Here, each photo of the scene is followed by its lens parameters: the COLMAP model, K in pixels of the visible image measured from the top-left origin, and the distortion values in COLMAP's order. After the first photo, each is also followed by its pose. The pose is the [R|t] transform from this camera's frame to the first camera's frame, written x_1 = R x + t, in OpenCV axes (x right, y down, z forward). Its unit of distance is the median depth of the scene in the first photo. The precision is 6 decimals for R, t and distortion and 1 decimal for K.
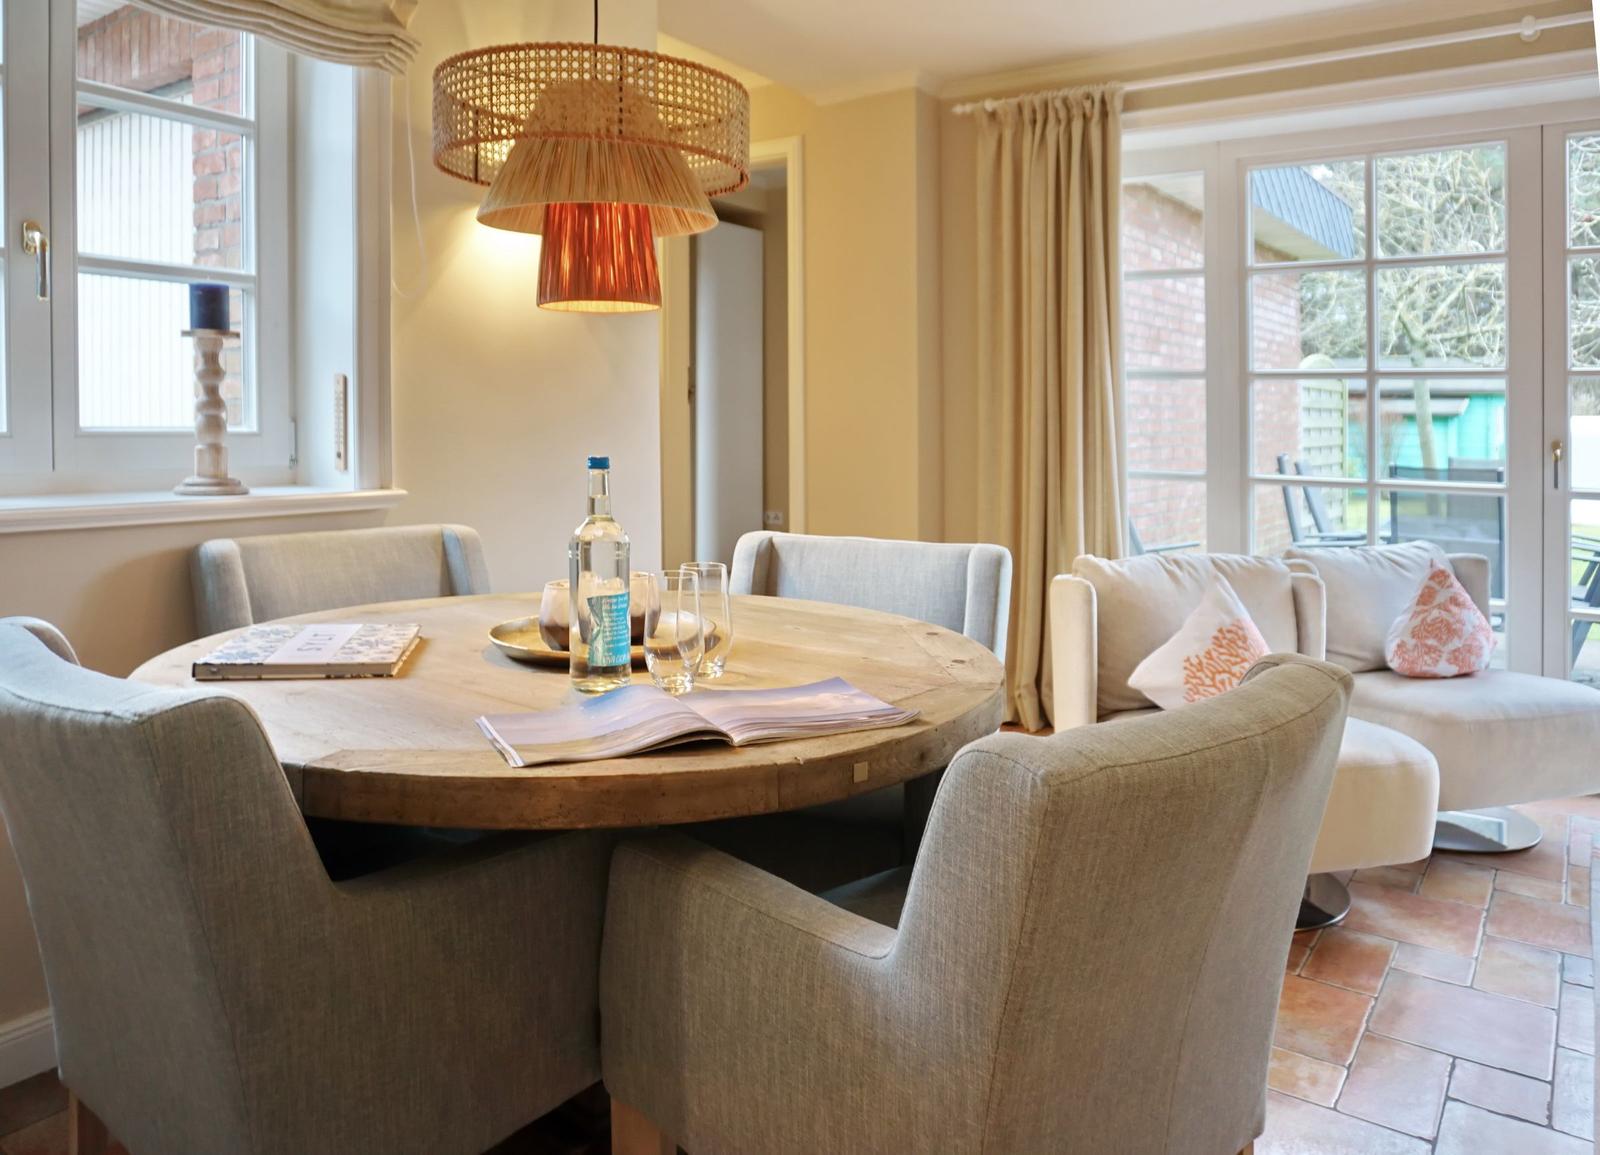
lens RADIAL K [[1175.9, 0, 796.3], [0, 1175.9, 426.4], [0, 0, 1]] dist [-0.053533, 0.028633]
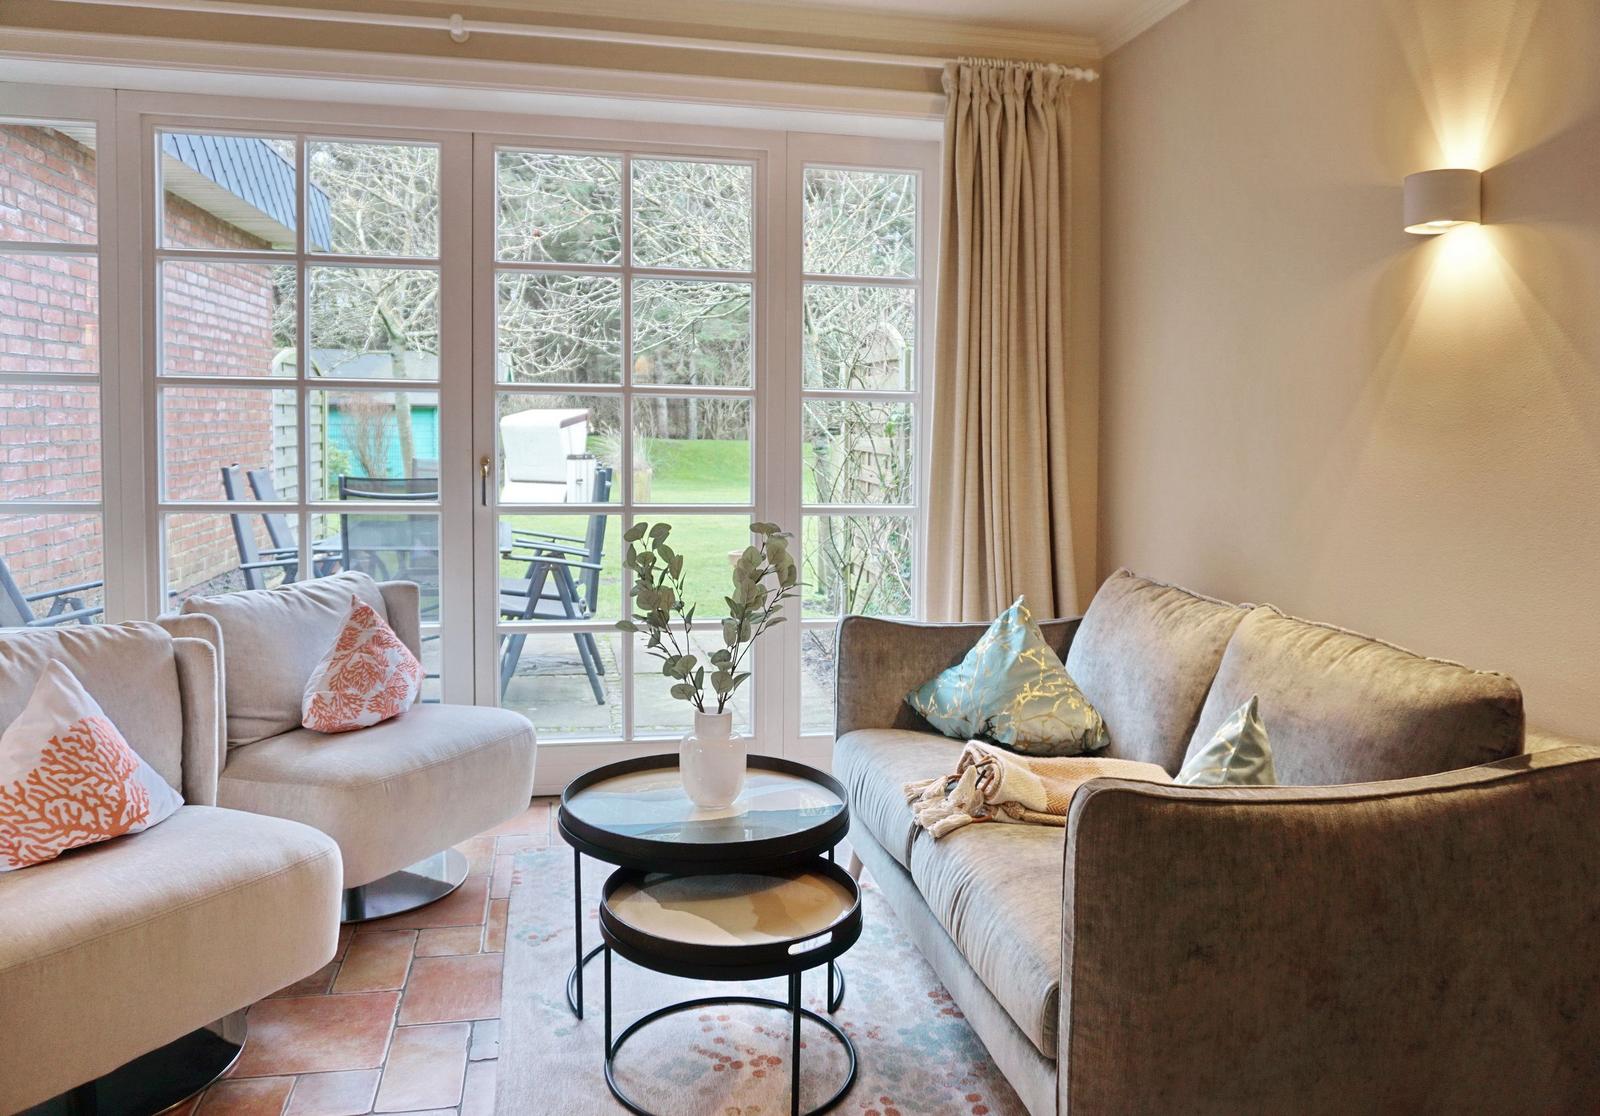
lens RADIAL K [[1164.7, 0, 795.0], [0, 1164.7, 461.8], [0, 0, 1]] dist [-0.010615, -0.003989]
pose [[0.695687, -0.031038, 0.717674, 0.144606], [-0.000424, 0.999048, 0.043617, -0.030207], [-0.718345, -0.030648, 0.695012, 0.131405]]
